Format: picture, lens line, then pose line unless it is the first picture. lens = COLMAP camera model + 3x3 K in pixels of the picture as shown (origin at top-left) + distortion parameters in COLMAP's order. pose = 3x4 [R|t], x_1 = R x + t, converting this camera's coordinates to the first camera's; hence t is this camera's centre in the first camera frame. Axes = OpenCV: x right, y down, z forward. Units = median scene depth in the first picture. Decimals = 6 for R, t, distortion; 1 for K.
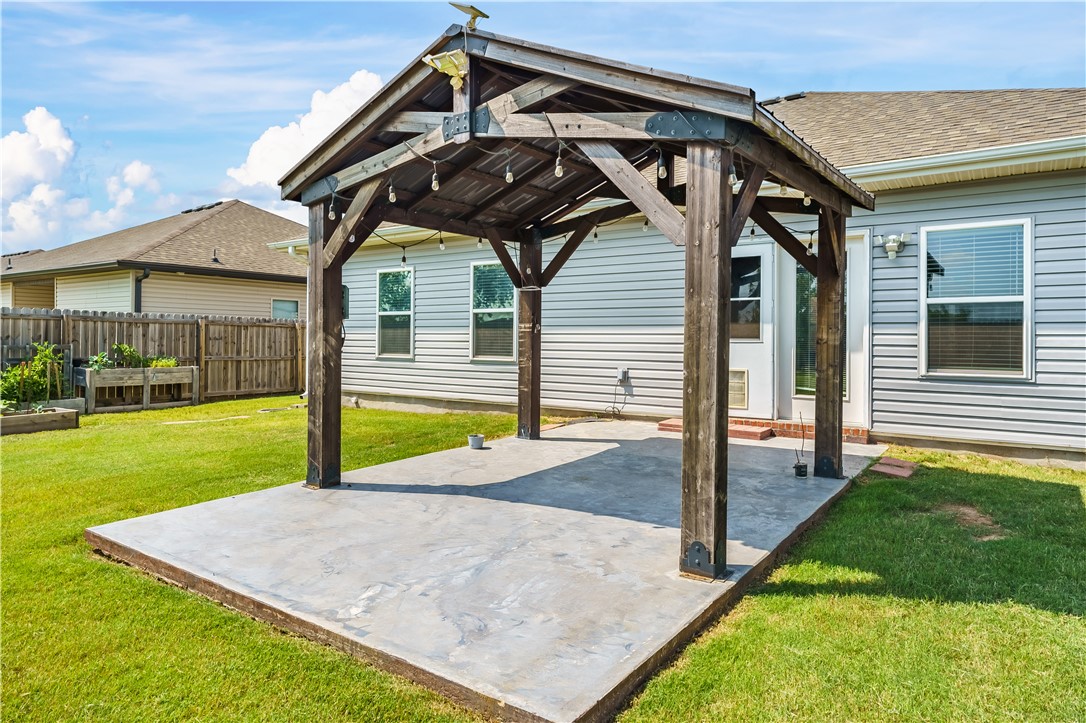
lens RADIAL K [[680.4, 0, 542.3], [0, 680.4, 332.6], [0, 0, 1]] dist [0.016164, -0.000117]
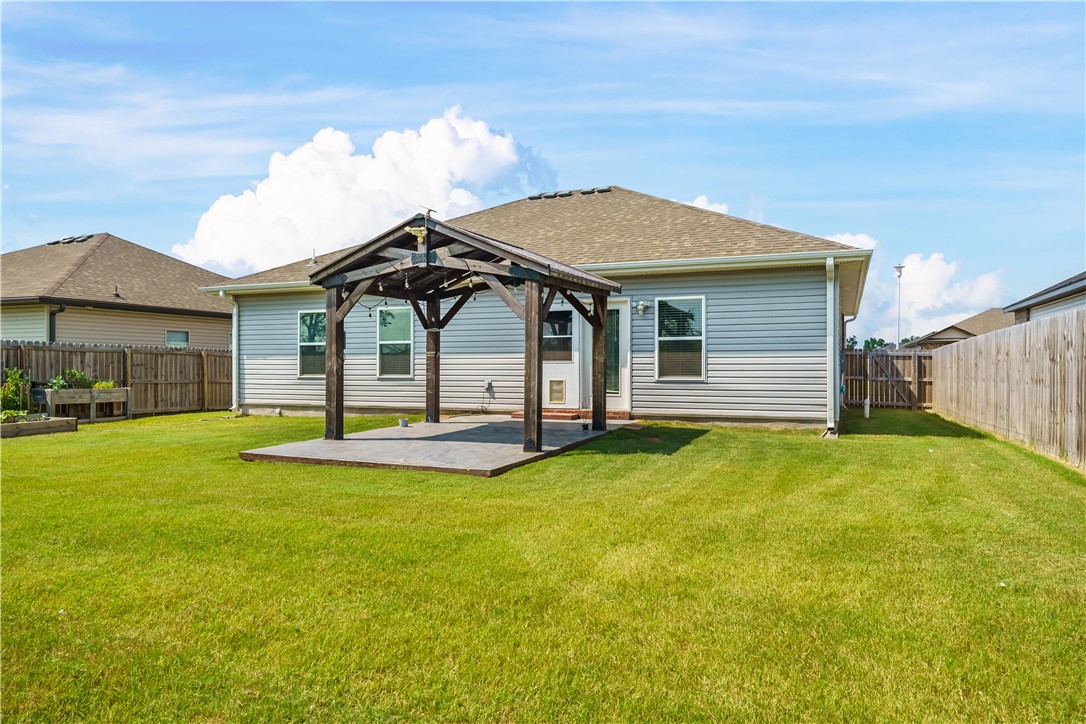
lens RADIAL K [[725.7, 0, 543.0], [0, 725.7, 362.0], [0, 0, 1]] dist [0.006508, 0.000750]
pose [[0.975584, -0.005129, 0.219565, -0.143036], [0.004724, 0.999986, 0.002370, 0.008381], [-0.219575, -0.001275, 0.975595, -0.742580]]
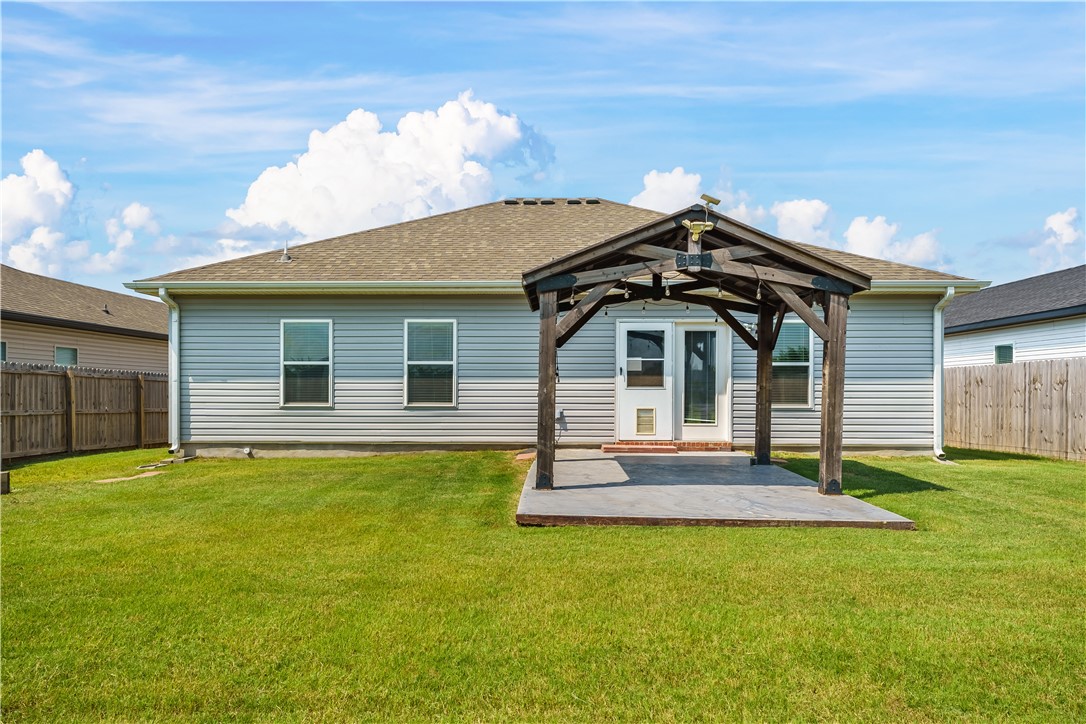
lens RADIAL K [[747.0, 0, 538.5], [0, 747.0, 388.5], [0, 0, 1]] dist [0.006491, 0.000181]
pose [[0.828427, -0.001226, 0.560096, -0.865876], [-0.001334, 0.999990, 0.004162, 0.006991], [-0.560096, -0.004195, 0.828417, -0.202704]]
